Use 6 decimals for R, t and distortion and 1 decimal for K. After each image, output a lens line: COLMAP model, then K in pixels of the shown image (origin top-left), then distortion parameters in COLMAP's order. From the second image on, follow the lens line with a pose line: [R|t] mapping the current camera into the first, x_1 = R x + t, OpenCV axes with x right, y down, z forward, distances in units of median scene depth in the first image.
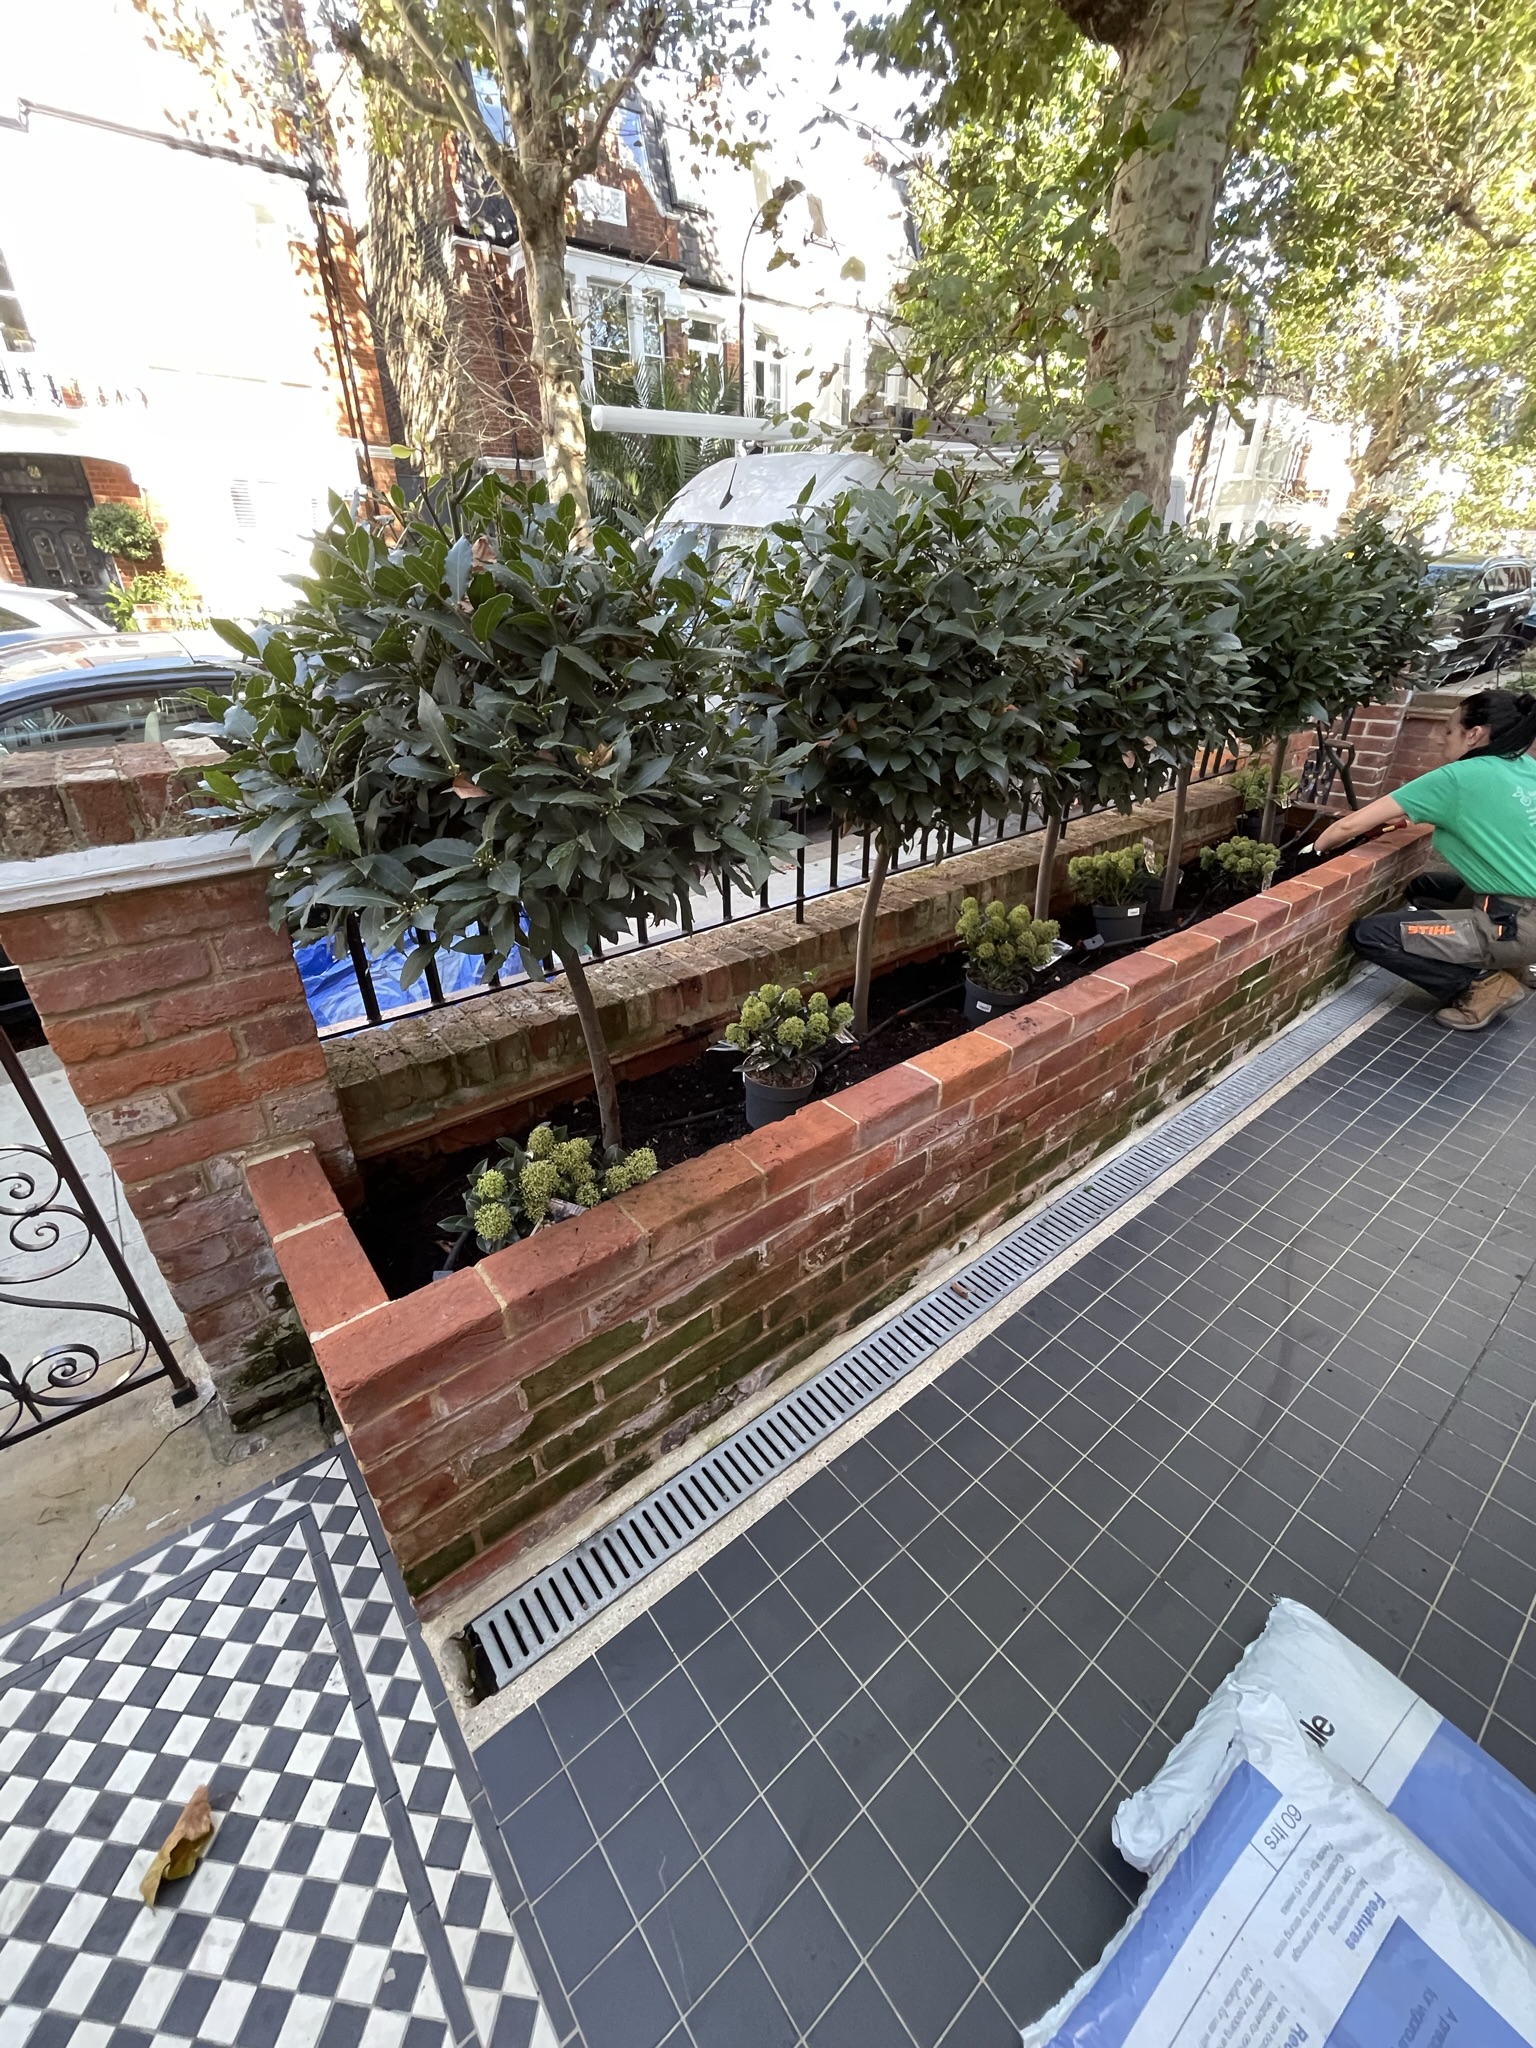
lens RADIAL K [[819.2, 0, 751.6], [0, 819.2, 1024.1], [0, 0, 1]] dist [0.000793, -0.000731]
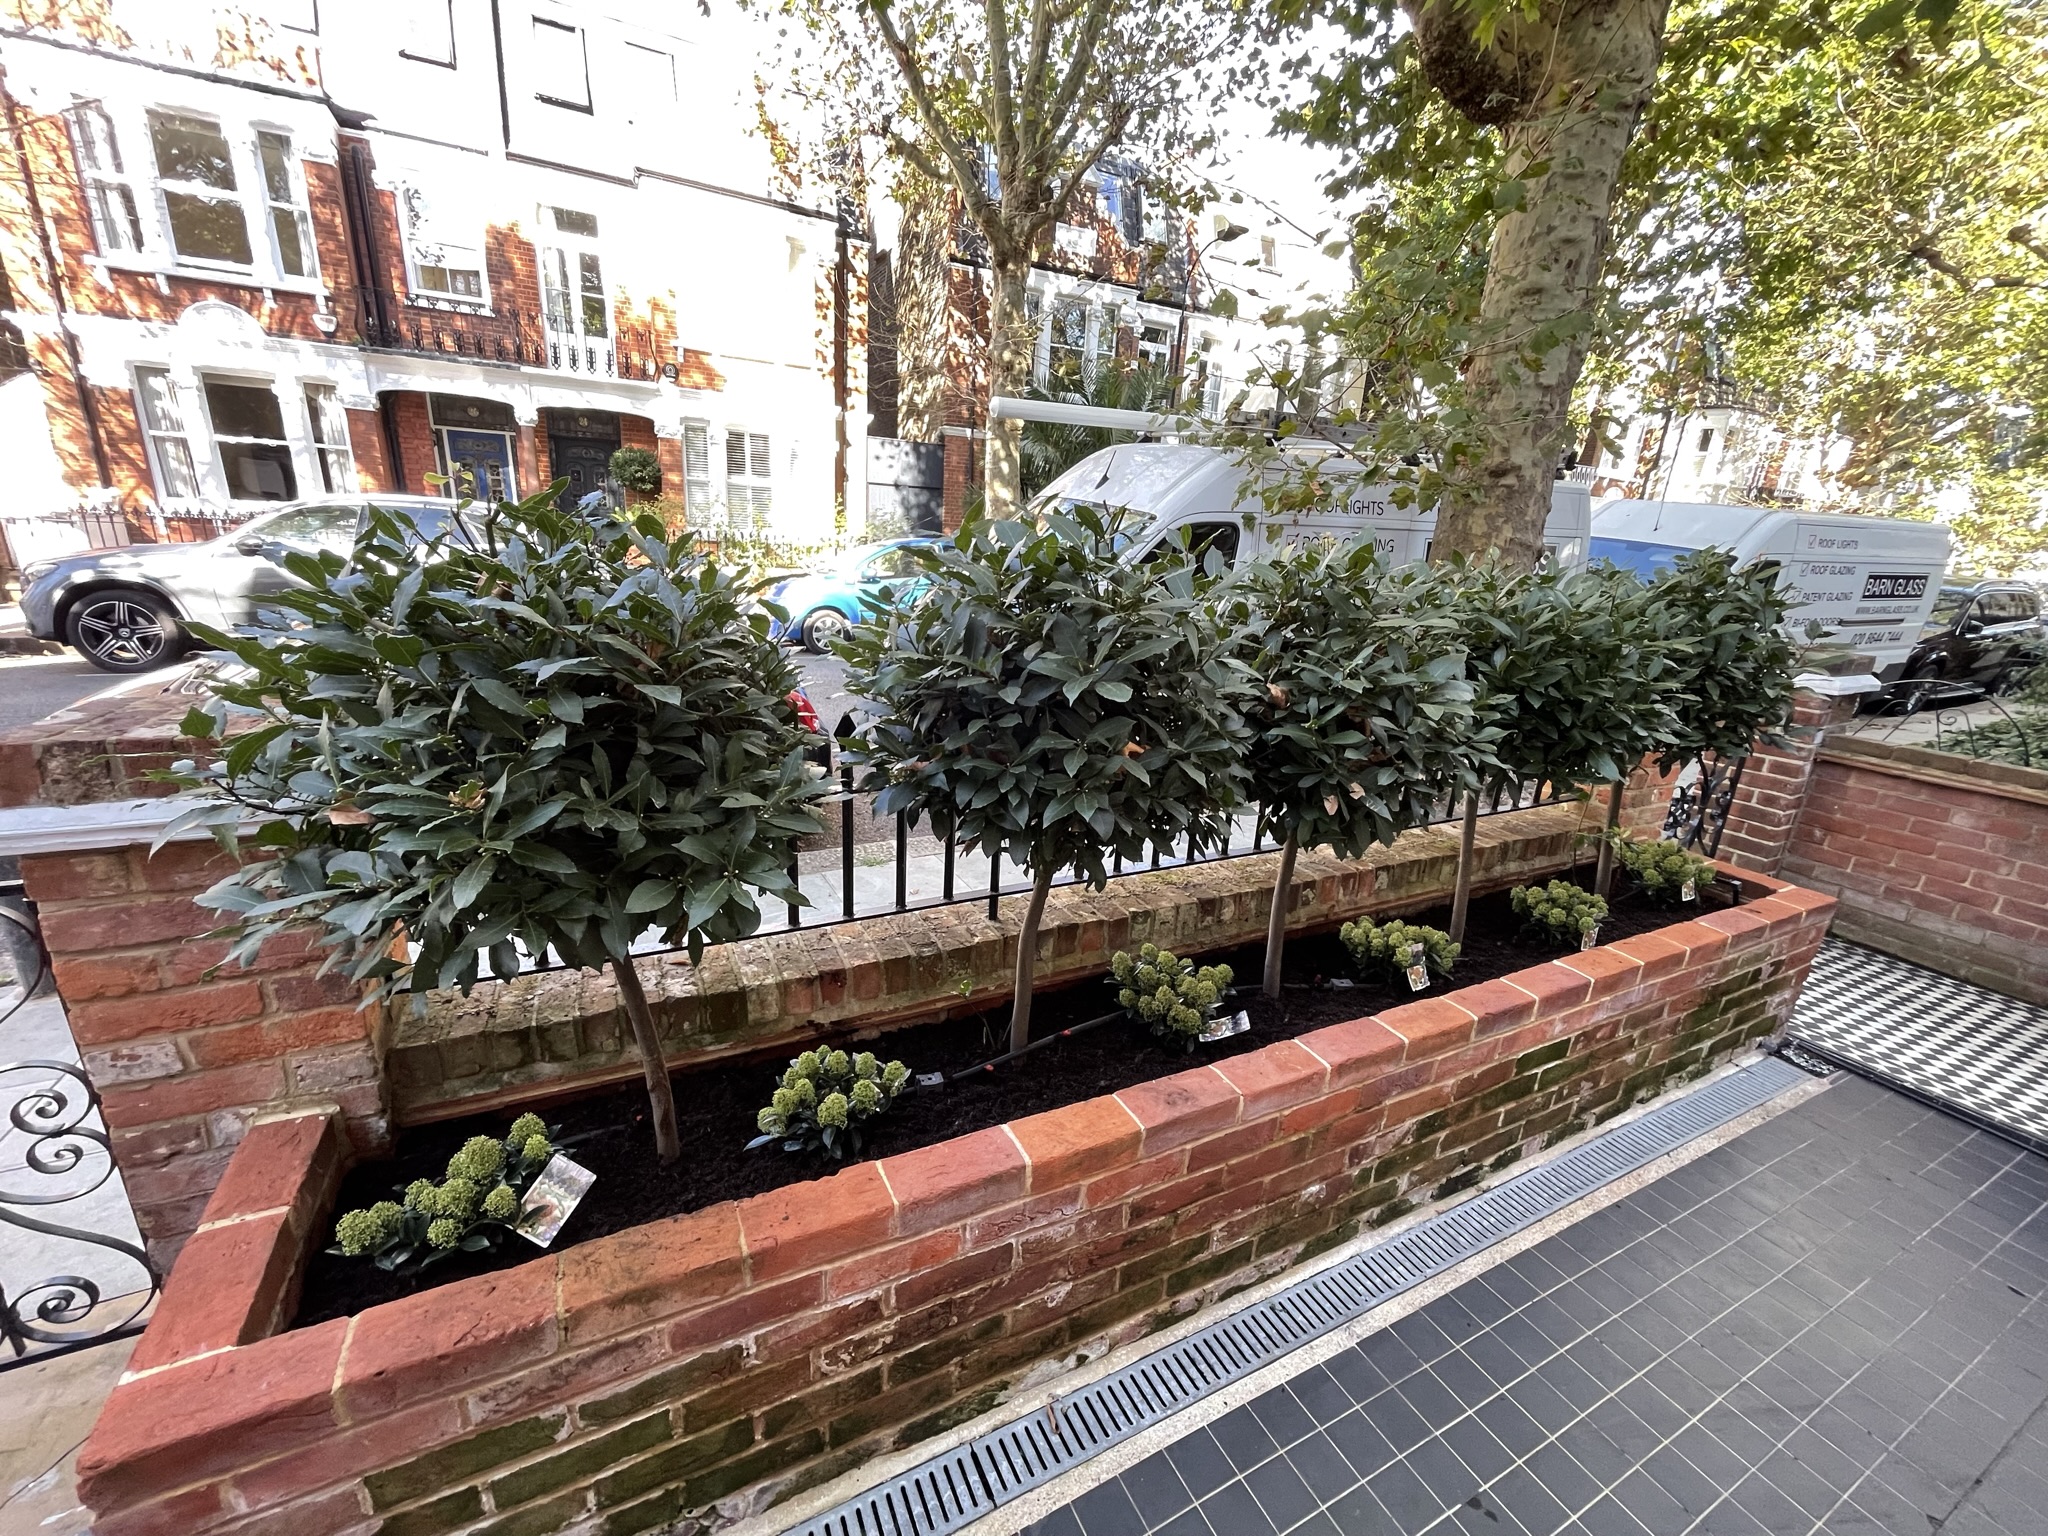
lens RADIAL K [[819.2, 0, 1023.3], [0, 819.2, 788.7], [0, 0, 1]] dist [0.000793, -0.000731]
pose [[0.977972, 0.123323, -0.168413, 0.271340], [-0.153419, 0.971755, -0.179317, -0.126214], [0.141542, 0.201205, 0.969269, 0.091605]]
